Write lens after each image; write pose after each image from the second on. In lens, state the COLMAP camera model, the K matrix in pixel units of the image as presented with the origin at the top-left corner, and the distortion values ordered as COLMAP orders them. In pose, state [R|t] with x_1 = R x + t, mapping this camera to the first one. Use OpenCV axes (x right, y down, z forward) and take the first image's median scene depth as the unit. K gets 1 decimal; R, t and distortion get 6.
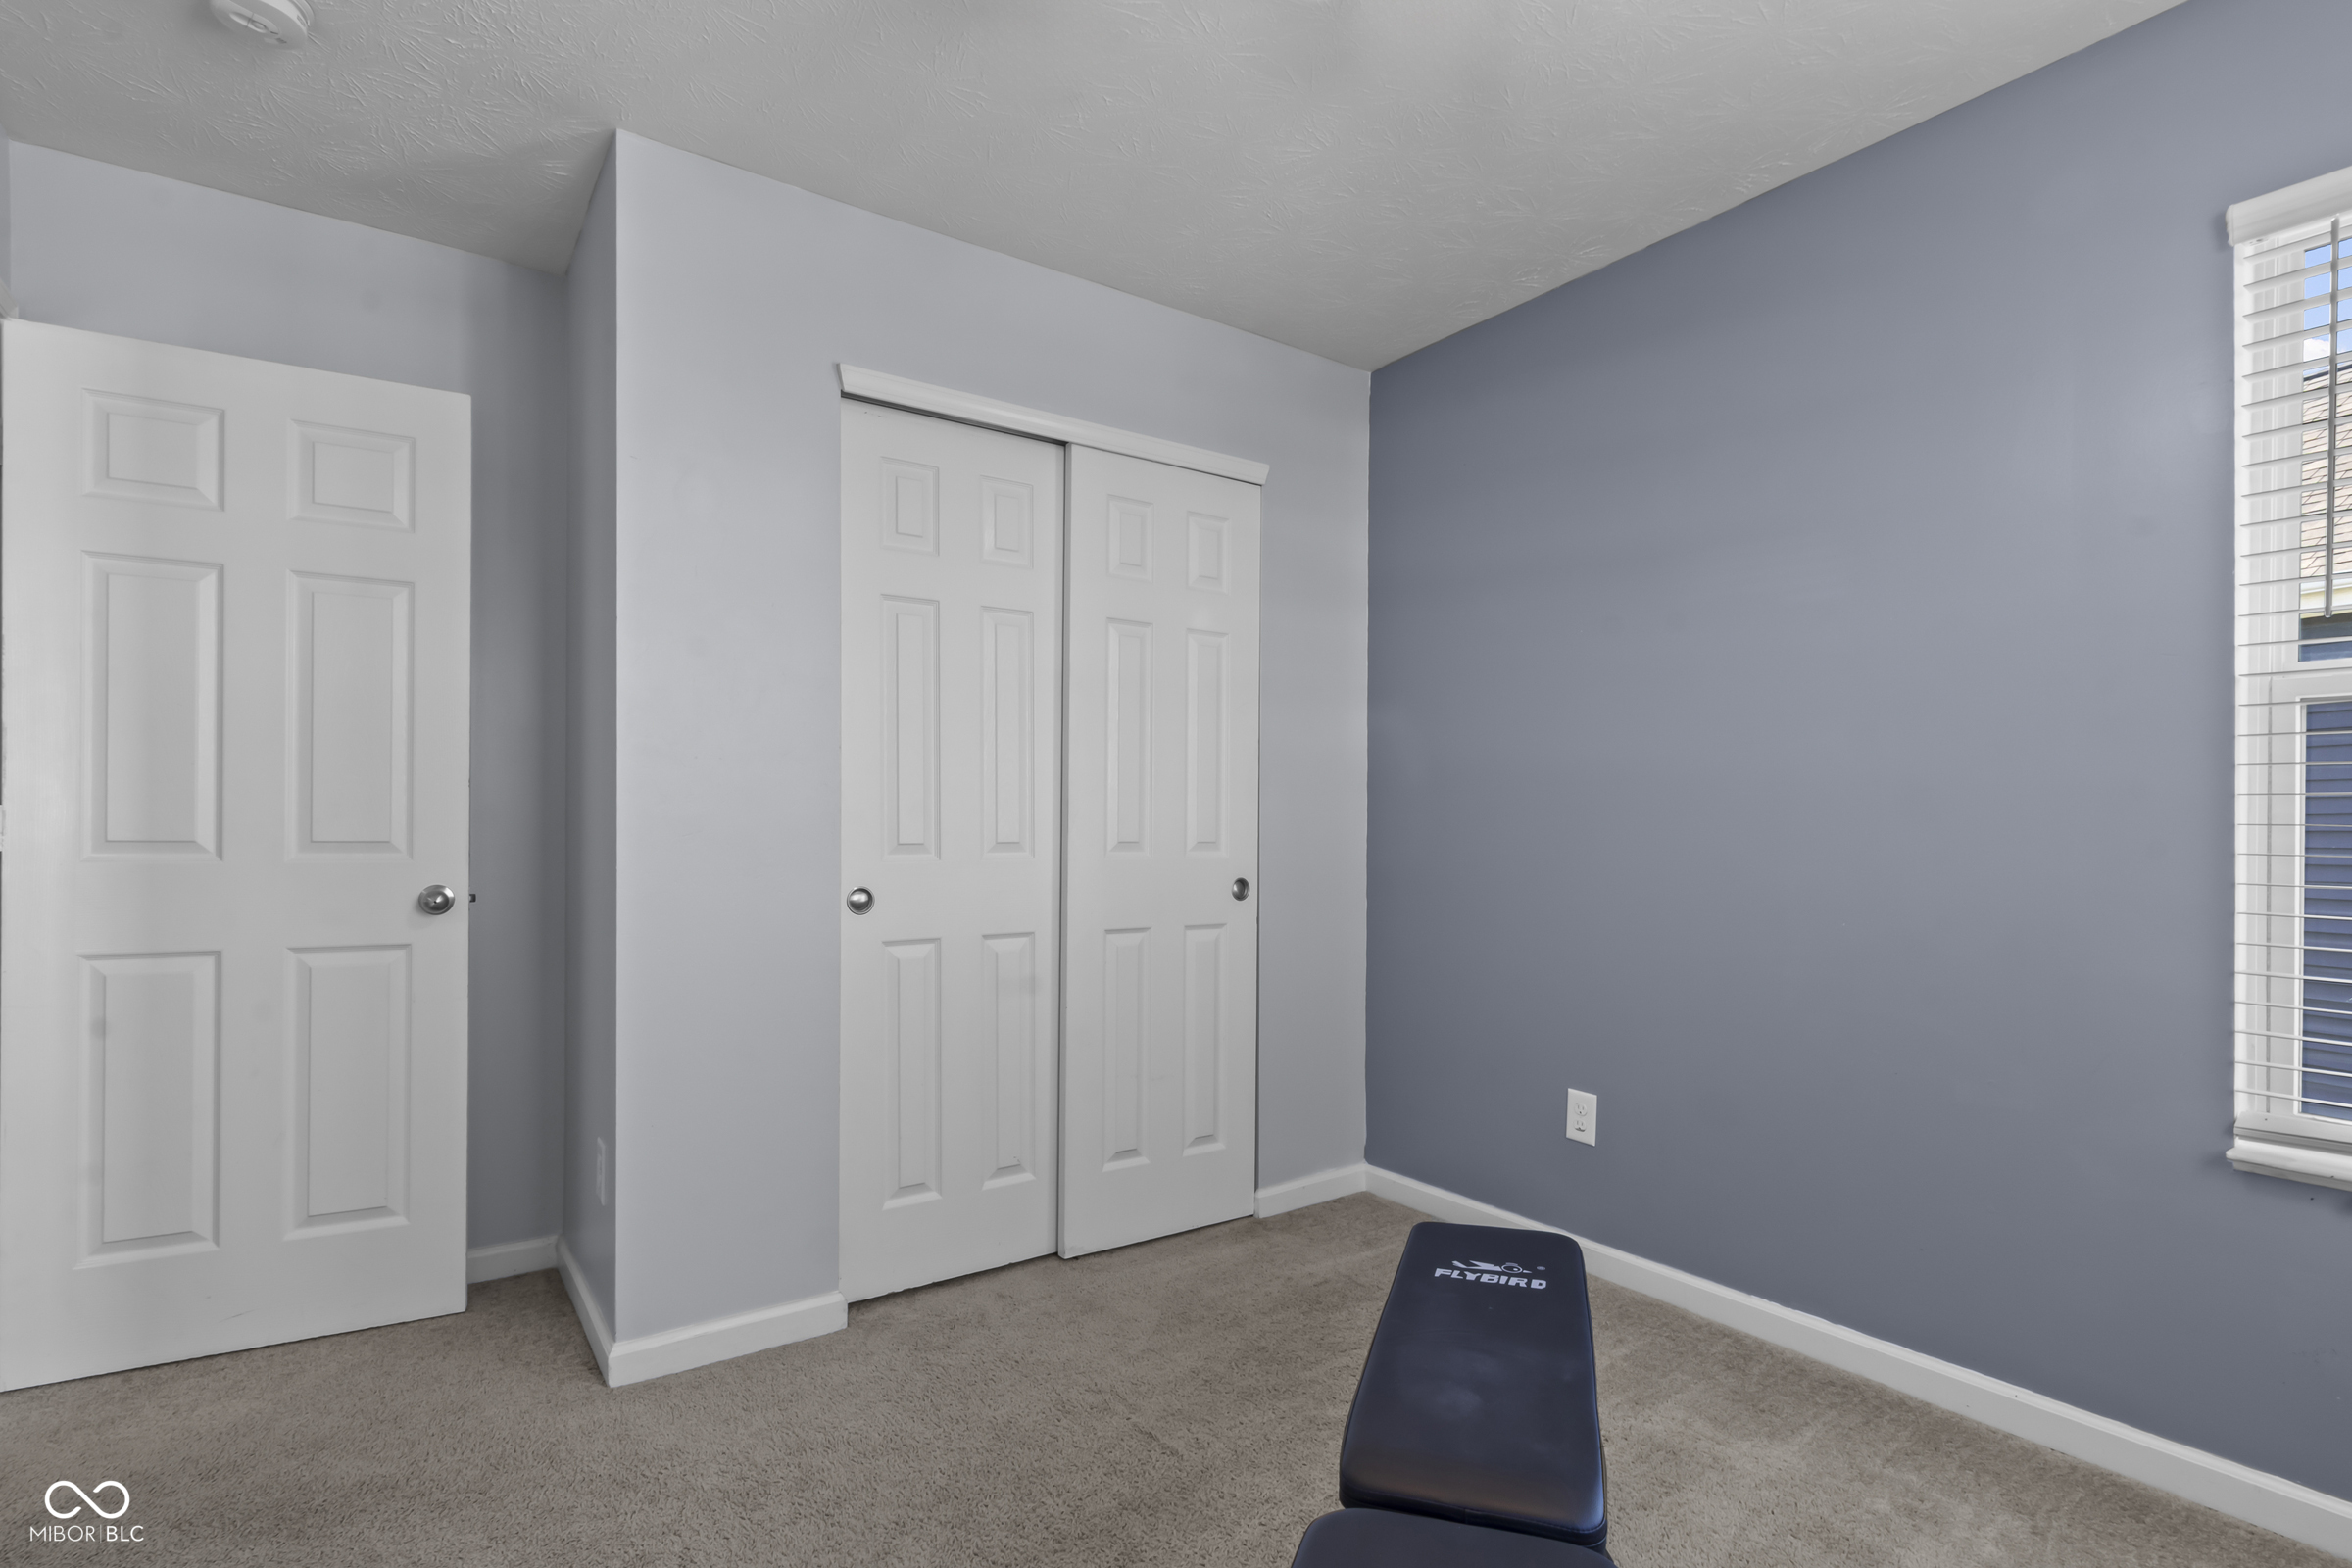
lens RADIAL K [[1143.2, 0, 1176.8], [0, 1143.2, 823.3], [0, 0, 1]] dist [0.002262, 0.000453]
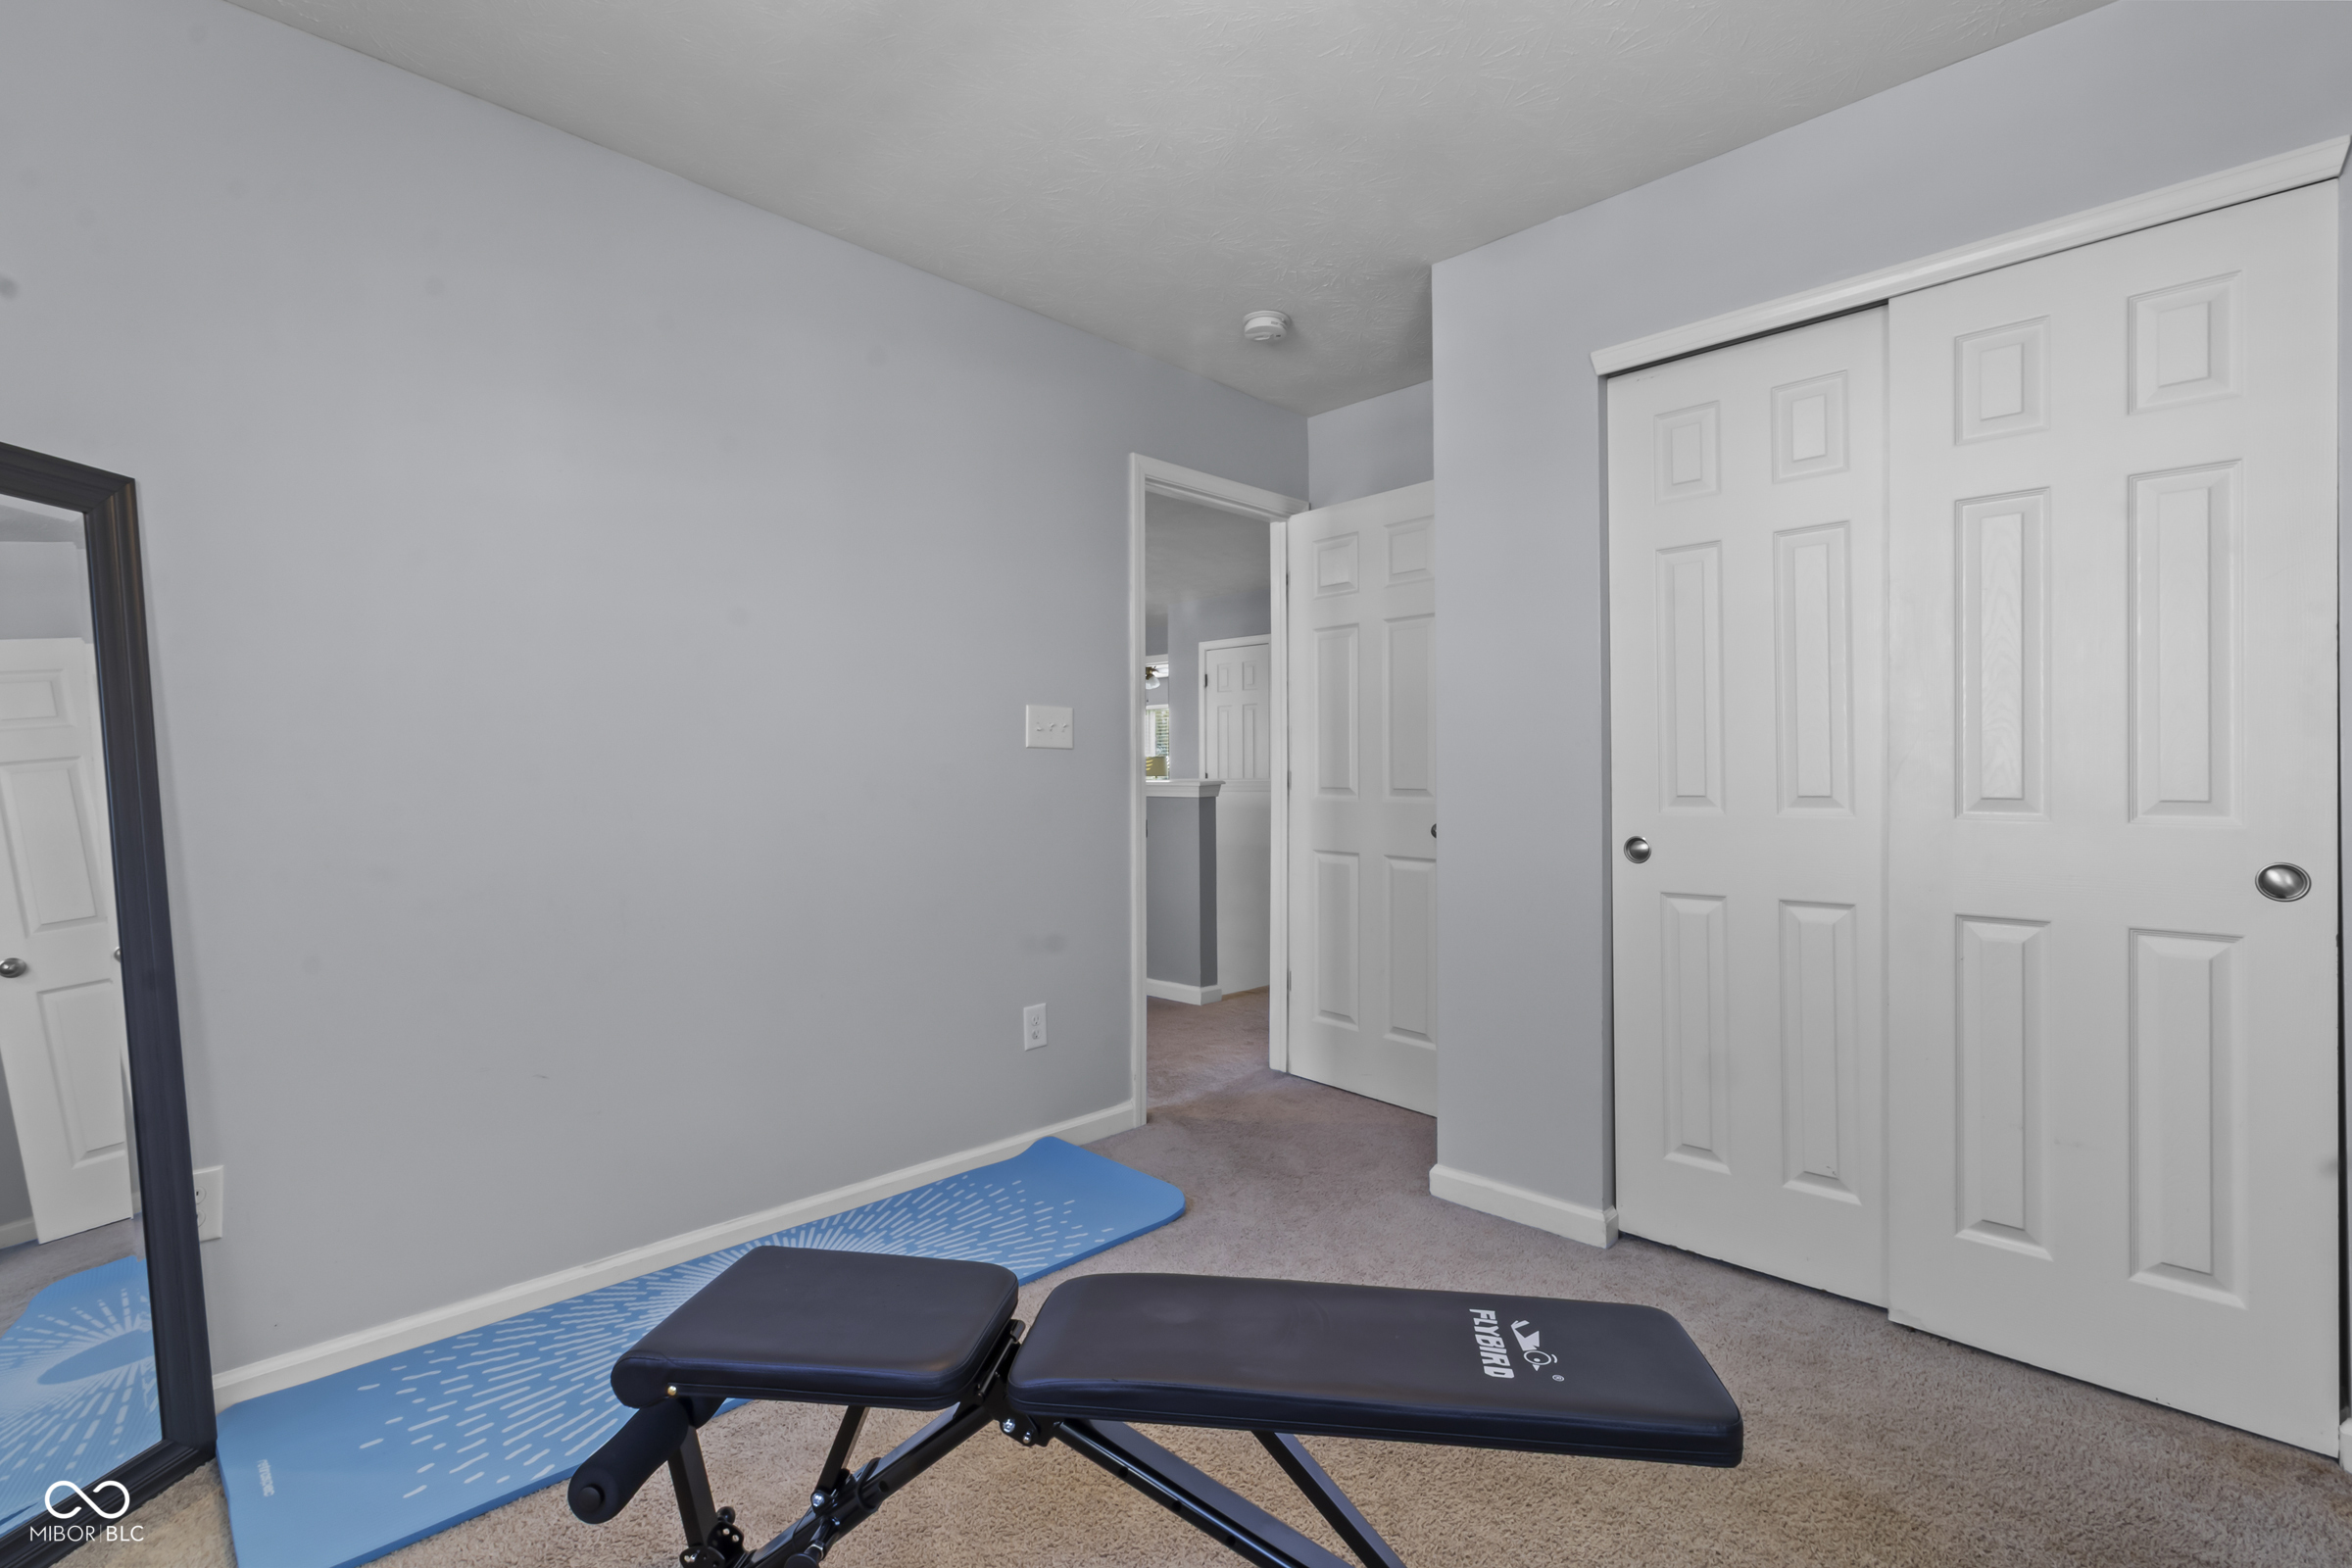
lens RADIAL K [[1077.4, 0, 1173.5], [0, 1077.4, 772.3], [0, 0, 1]] dist [0.000271, 0.000293]
pose [[0.173366, -0.011245, -0.984793, 0.598754], [-0.000655, 0.999933, -0.011533, 0.008948], [0.984857, 0.002644, 0.173348, 0.403994]]
